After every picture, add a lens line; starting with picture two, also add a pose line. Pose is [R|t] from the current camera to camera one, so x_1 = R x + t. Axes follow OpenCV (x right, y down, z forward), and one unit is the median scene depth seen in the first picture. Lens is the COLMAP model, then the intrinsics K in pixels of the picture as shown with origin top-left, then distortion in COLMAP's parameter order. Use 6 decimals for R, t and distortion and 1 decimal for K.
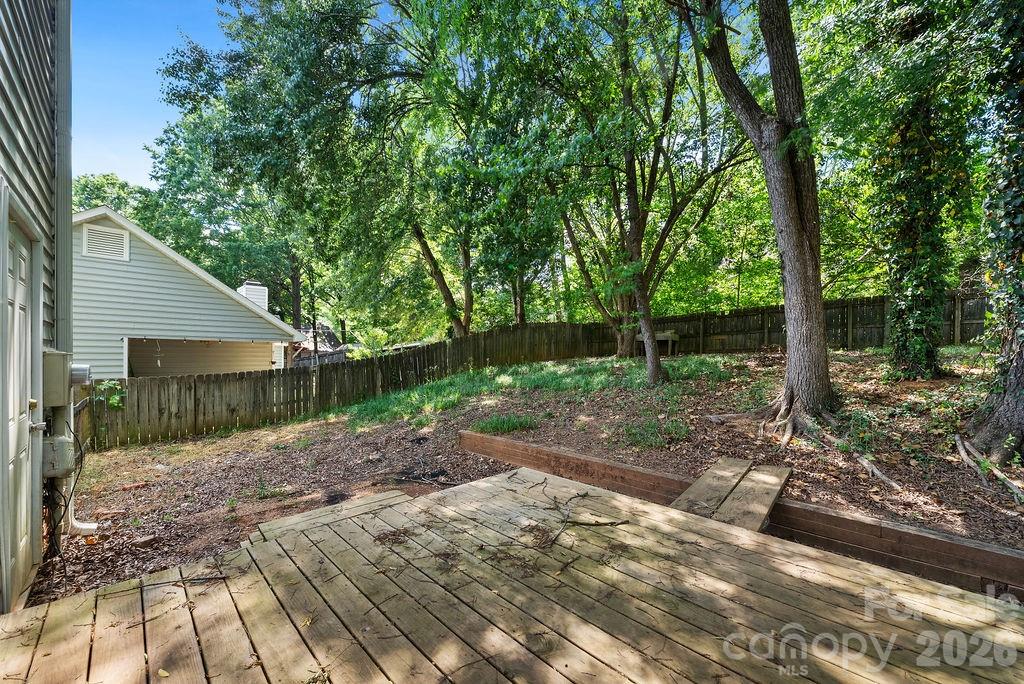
lens RADIAL K [[381.4, 0, 515.3], [0, 381.4, 352.5], [0, 0, 1]] dist [0.002086, 0.000279]
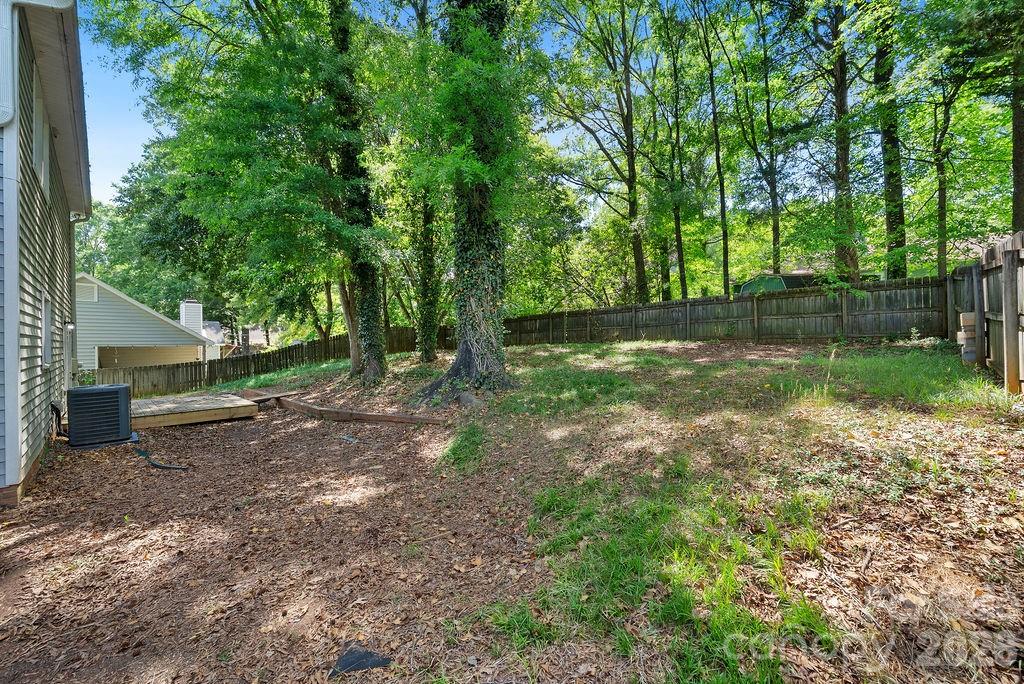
lens RADIAL K [[396.1, 0, 512.0], [0, 396.1, 342.0], [0, 0, 1]] dist [-0.001048, -0.000178]
pose [[0.999873, -0.015153, 0.004990, 0.866723], [0.015144, 0.999884, 0.001874, -0.033366], [-0.005018, -0.001798, 0.999986, -0.814528]]
